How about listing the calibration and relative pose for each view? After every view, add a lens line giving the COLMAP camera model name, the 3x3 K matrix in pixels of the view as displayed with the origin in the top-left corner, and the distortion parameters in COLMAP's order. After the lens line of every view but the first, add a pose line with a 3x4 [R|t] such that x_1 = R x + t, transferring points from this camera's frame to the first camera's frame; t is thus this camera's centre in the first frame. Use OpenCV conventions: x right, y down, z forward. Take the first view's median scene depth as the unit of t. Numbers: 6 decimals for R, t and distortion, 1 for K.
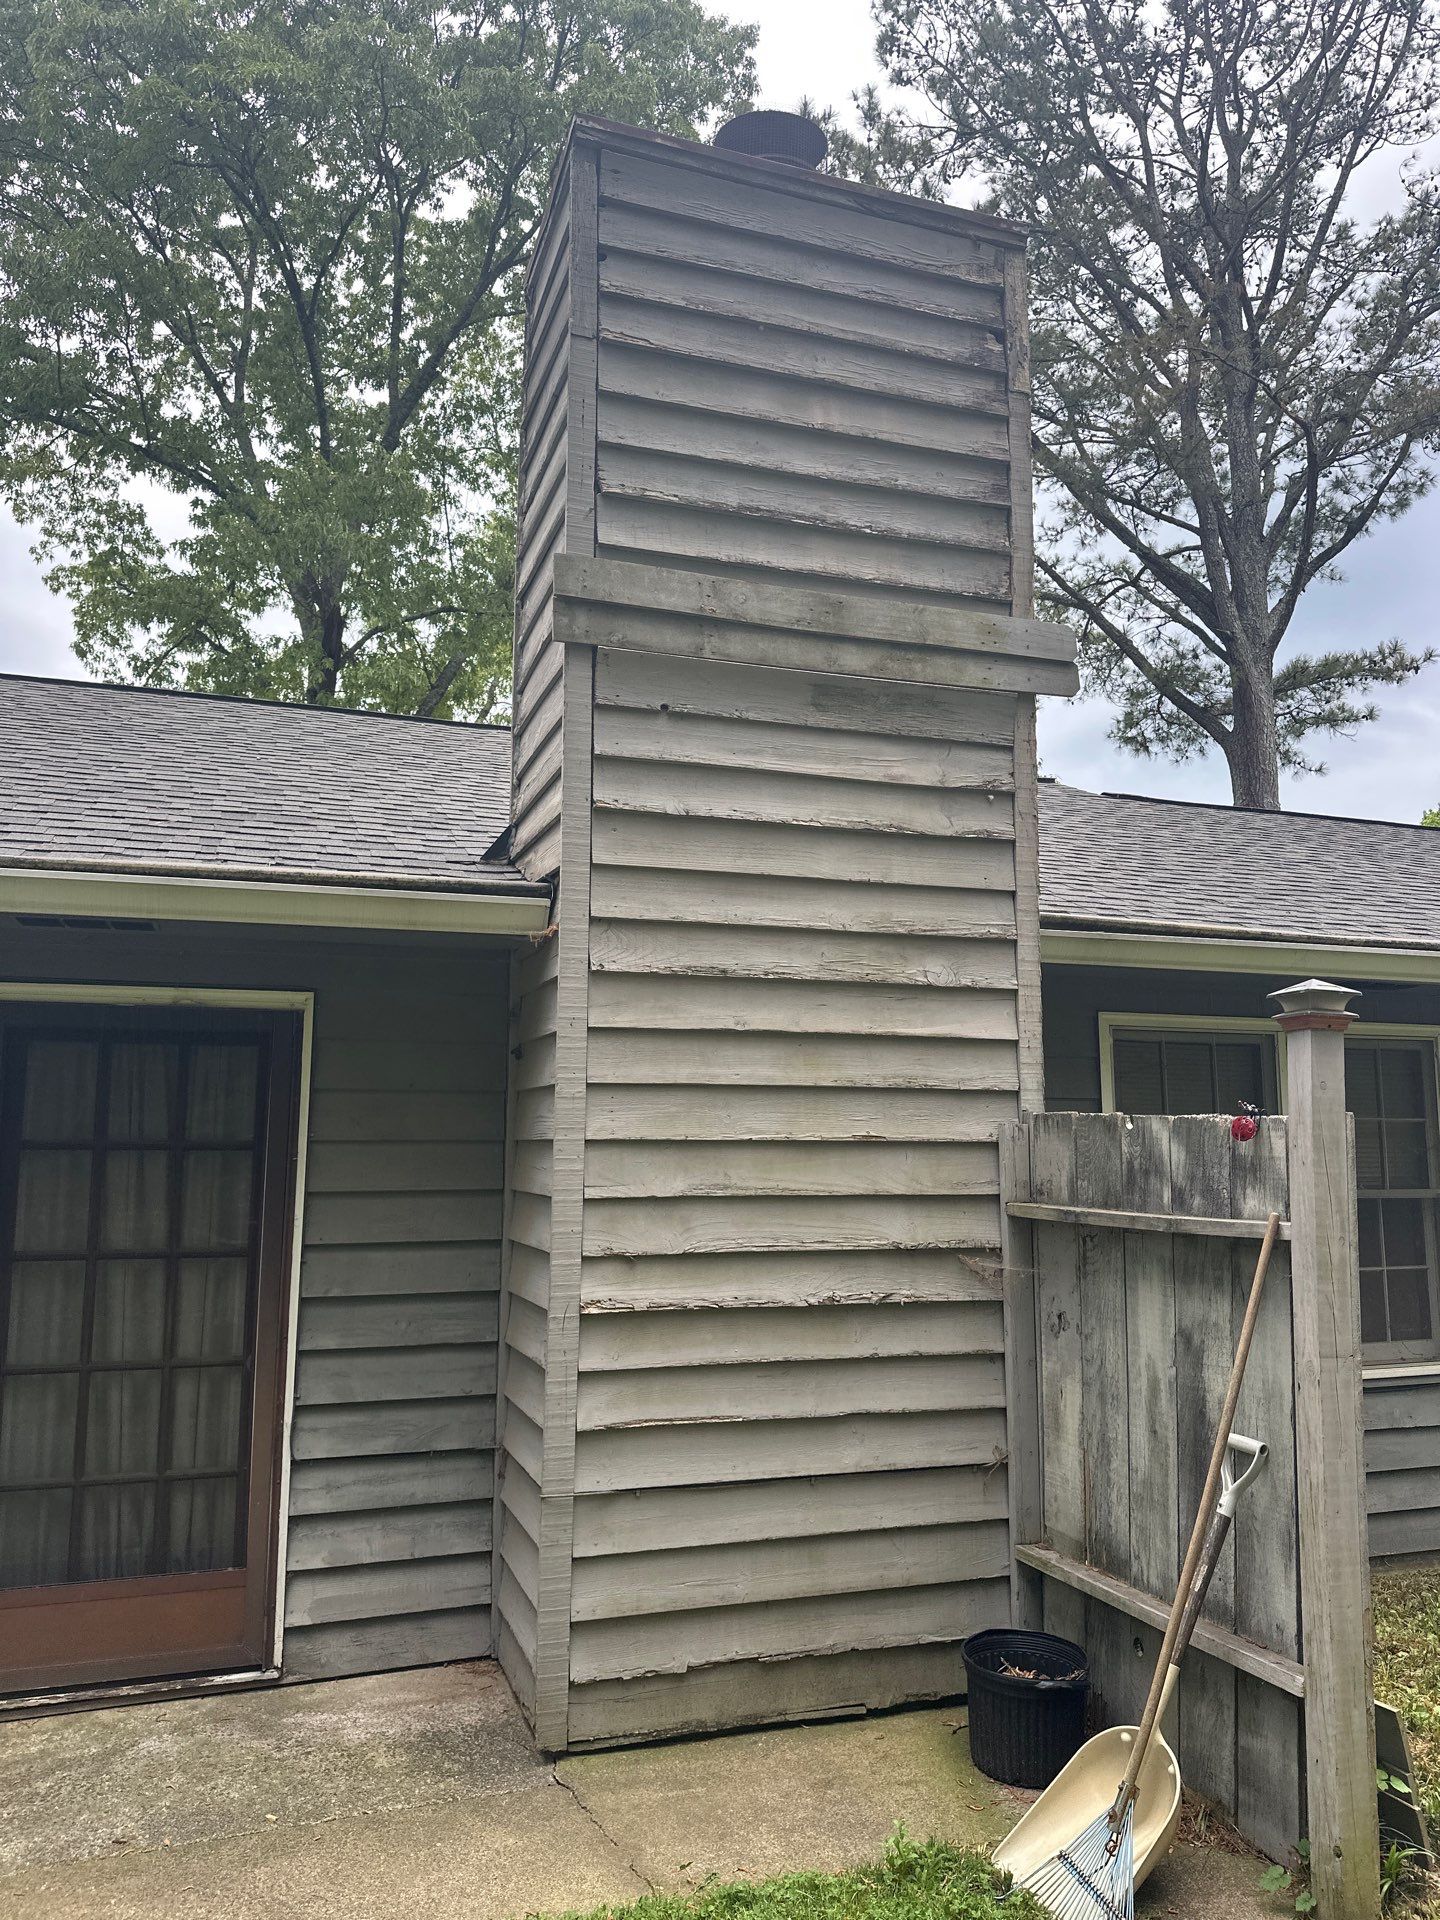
lens RADIAL K [[1402.2, 0, 720.0], [0, 1402.2, 960.0], [0, 0, 1]] dist [0.059887, -0.099893]
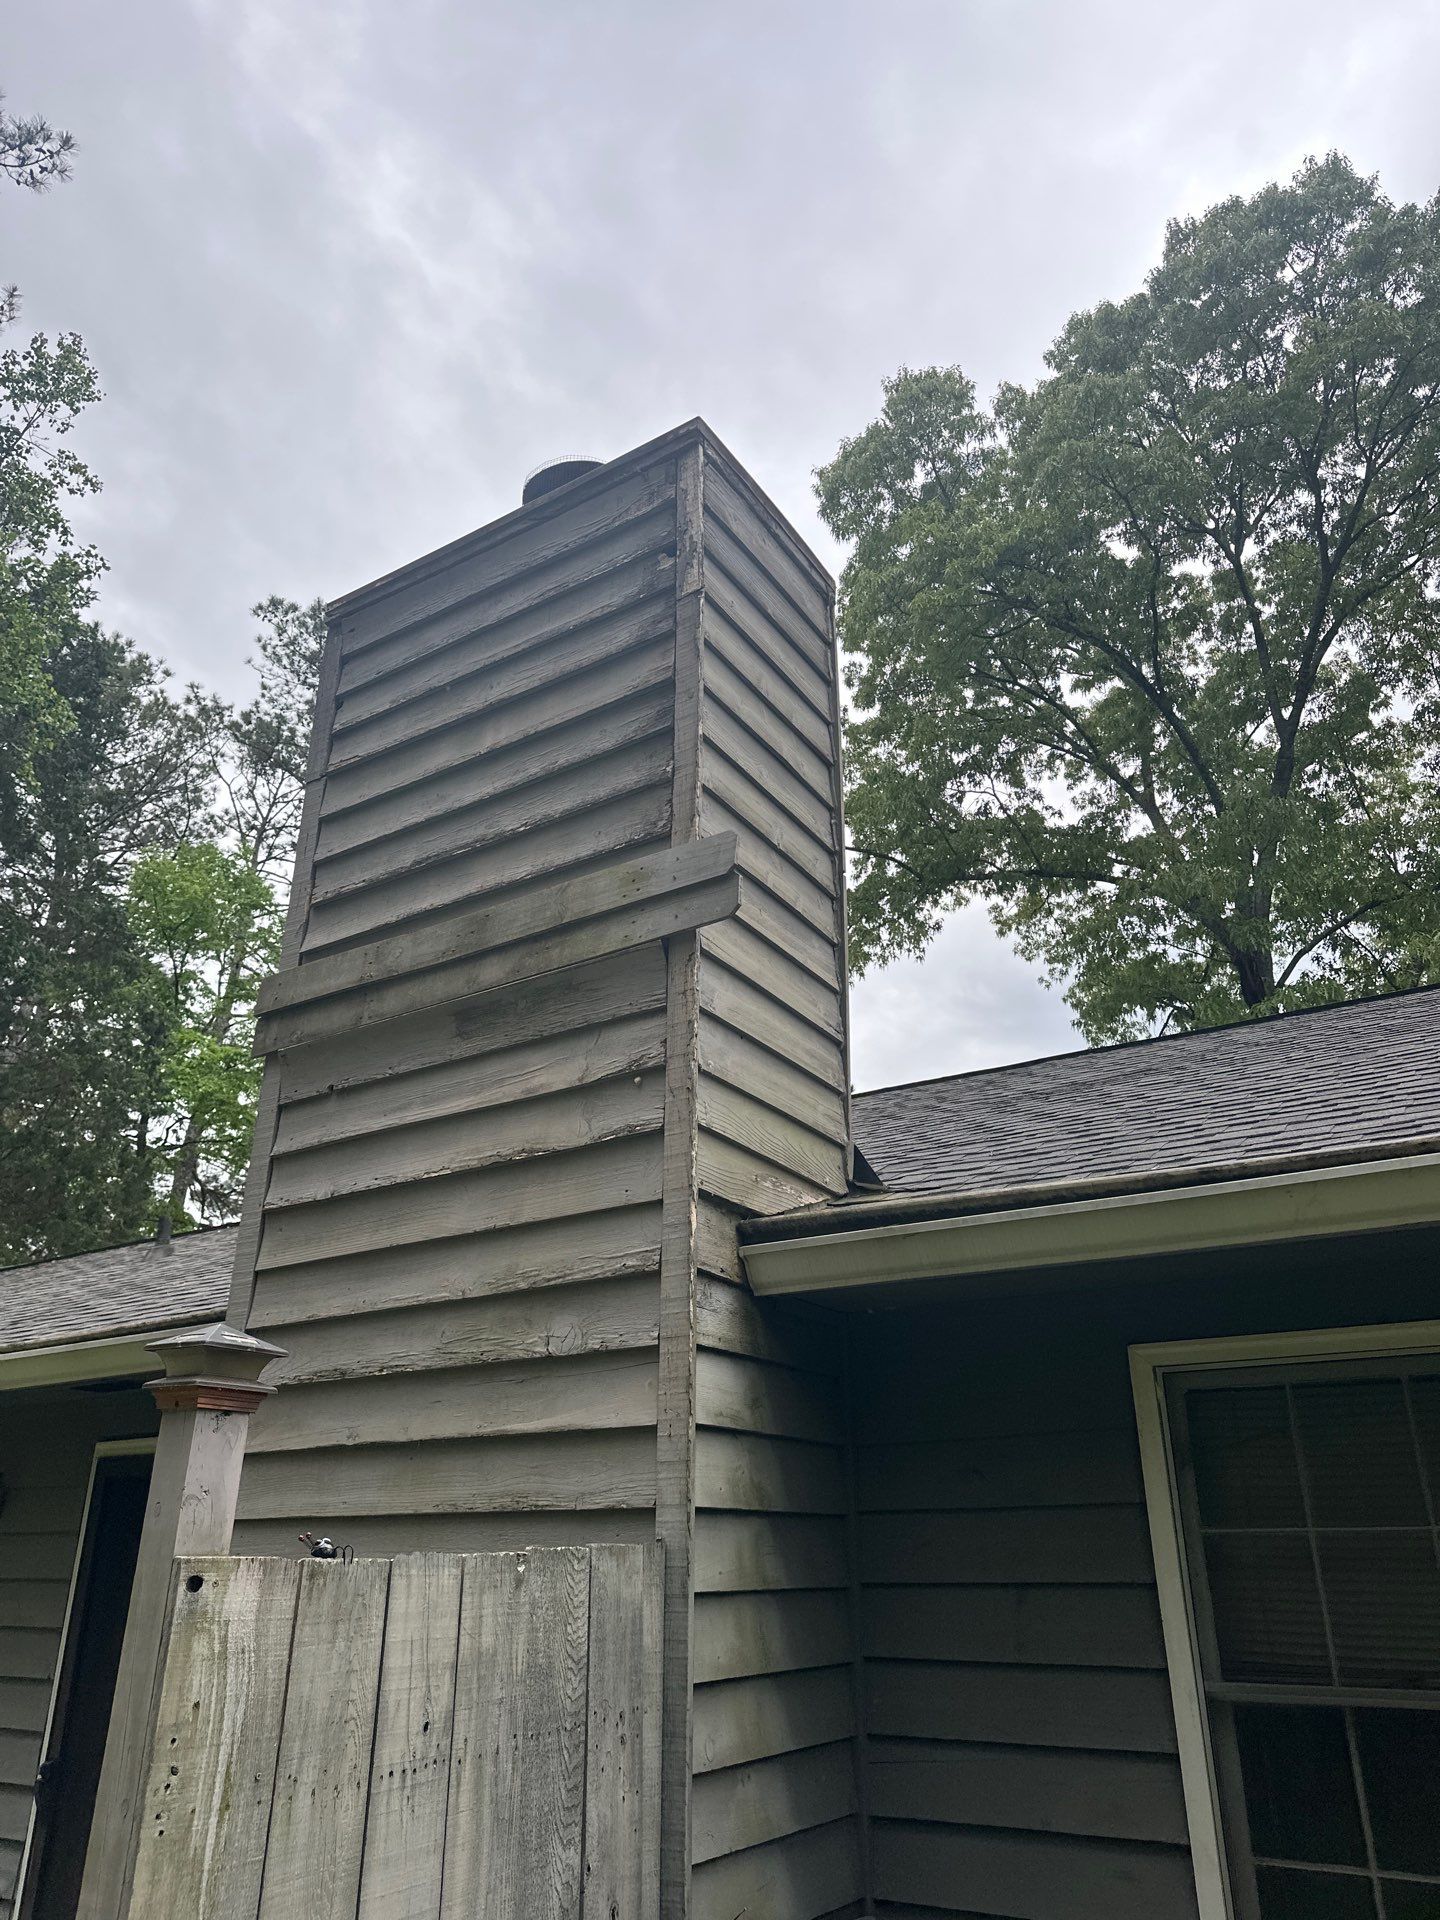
lens RADIAL K [[1325.6, 0, 717.6], [0, 1325.6, 900.9], [0, 0, 1]] dist [0.054187, -0.098143]
pose [[0.618661, -0.355198, -0.700780, 0.768824], [0.109235, 0.922191, -0.370988, 0.065902], [0.778027, 0.152966, 0.609324, 0.597526]]
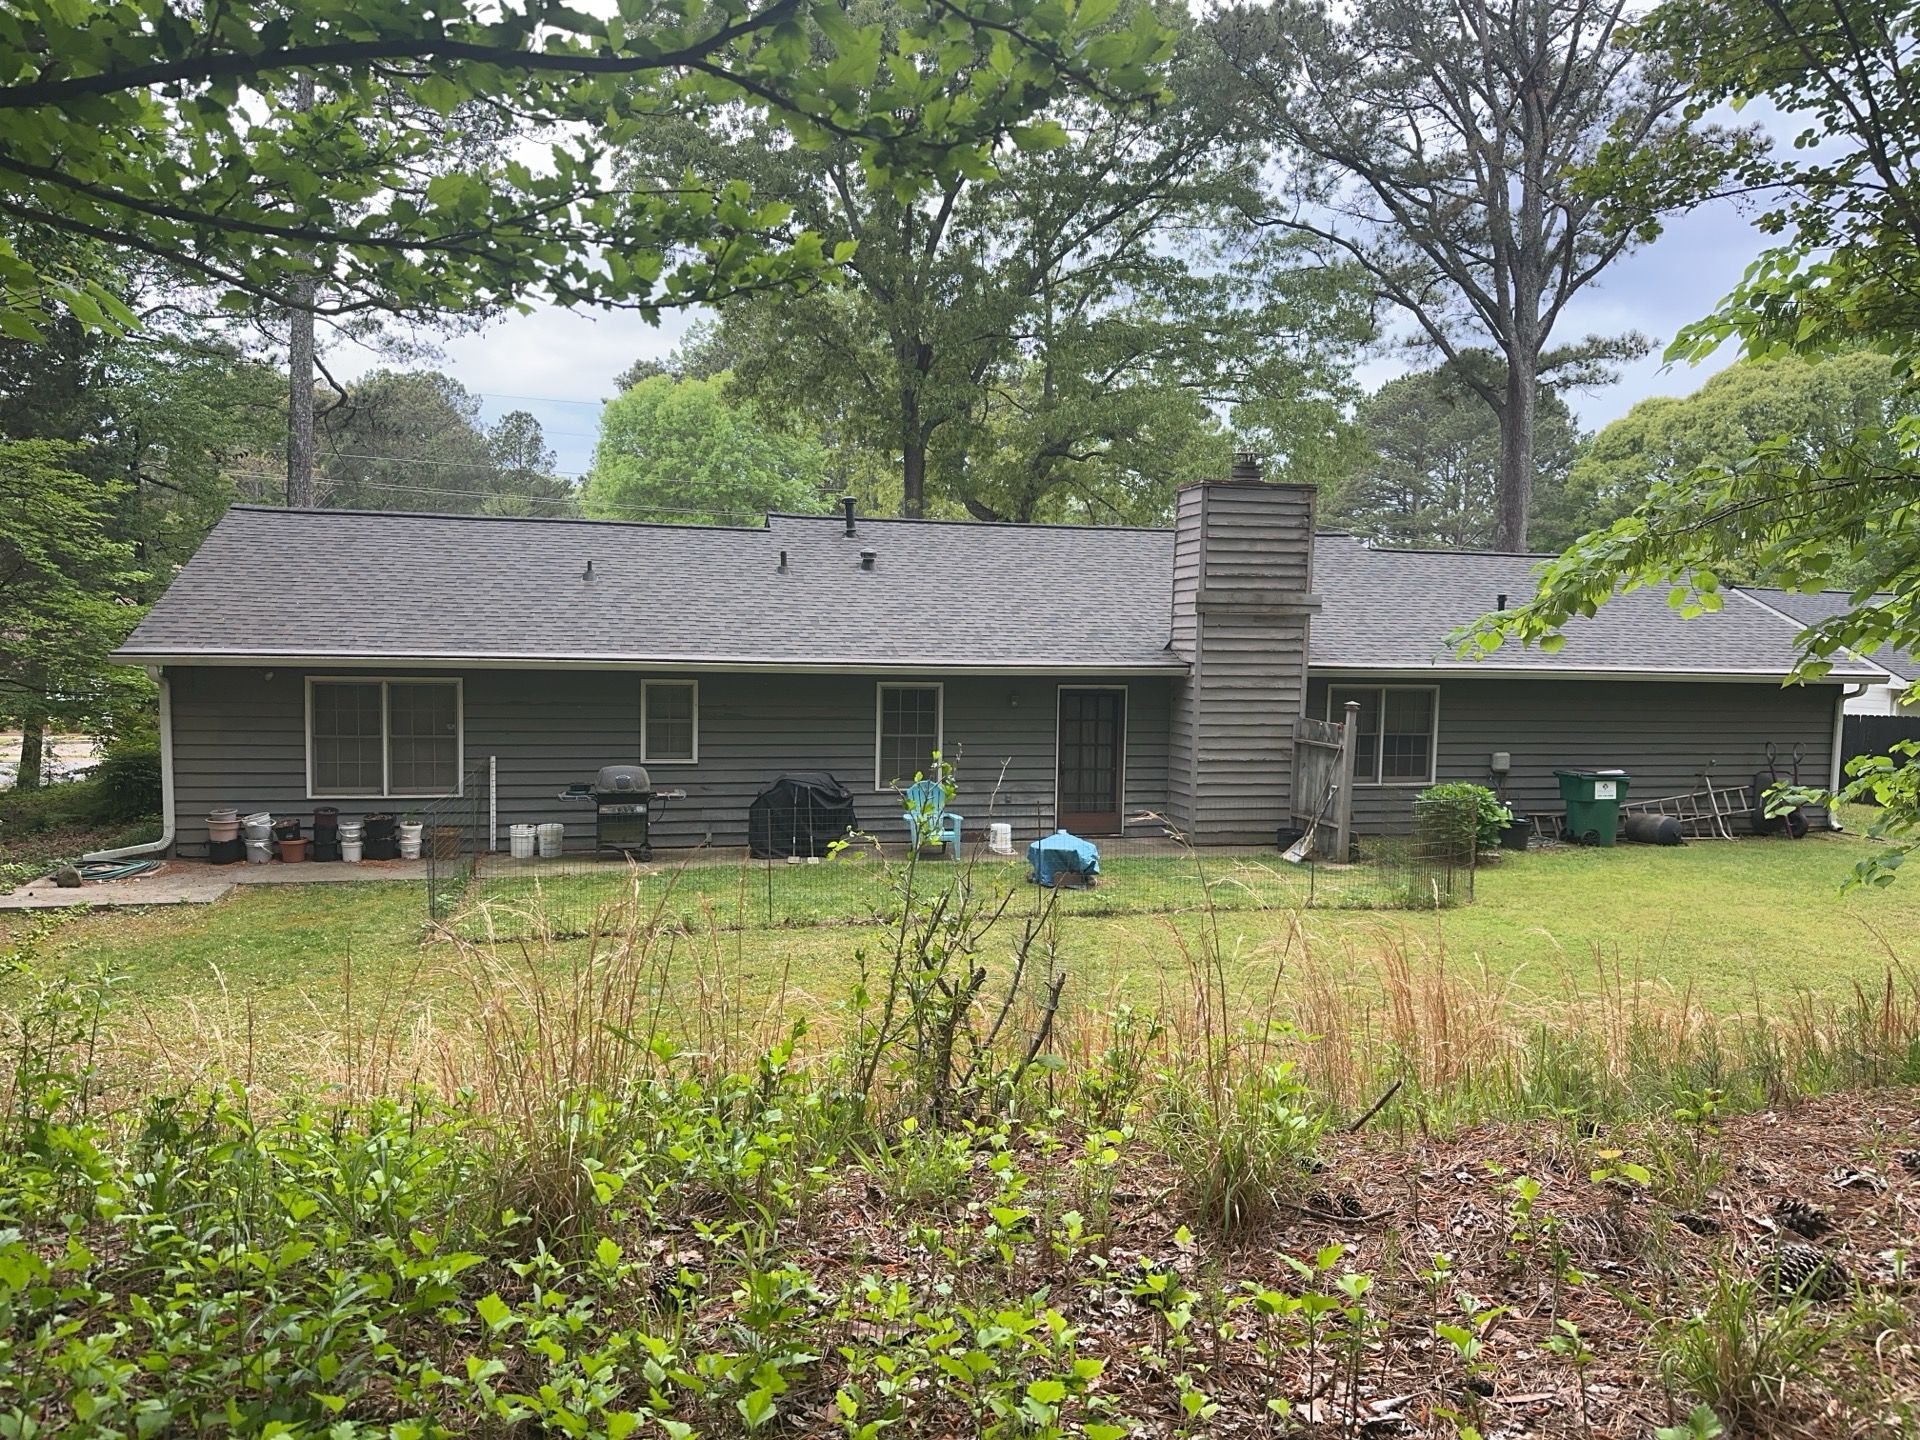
lens RADIAL K [[1402.2, 0, 867.0], [0, 1402.2, 731.6], [0, 0, 1]] dist [0.059887, -0.099893]
pose [[0.990872, 0.026323, -0.132209, -0.505174], [0.000922, 0.979404, 0.201908, -0.696978], [0.134801, -0.200187, 0.970440, -3.244212]]
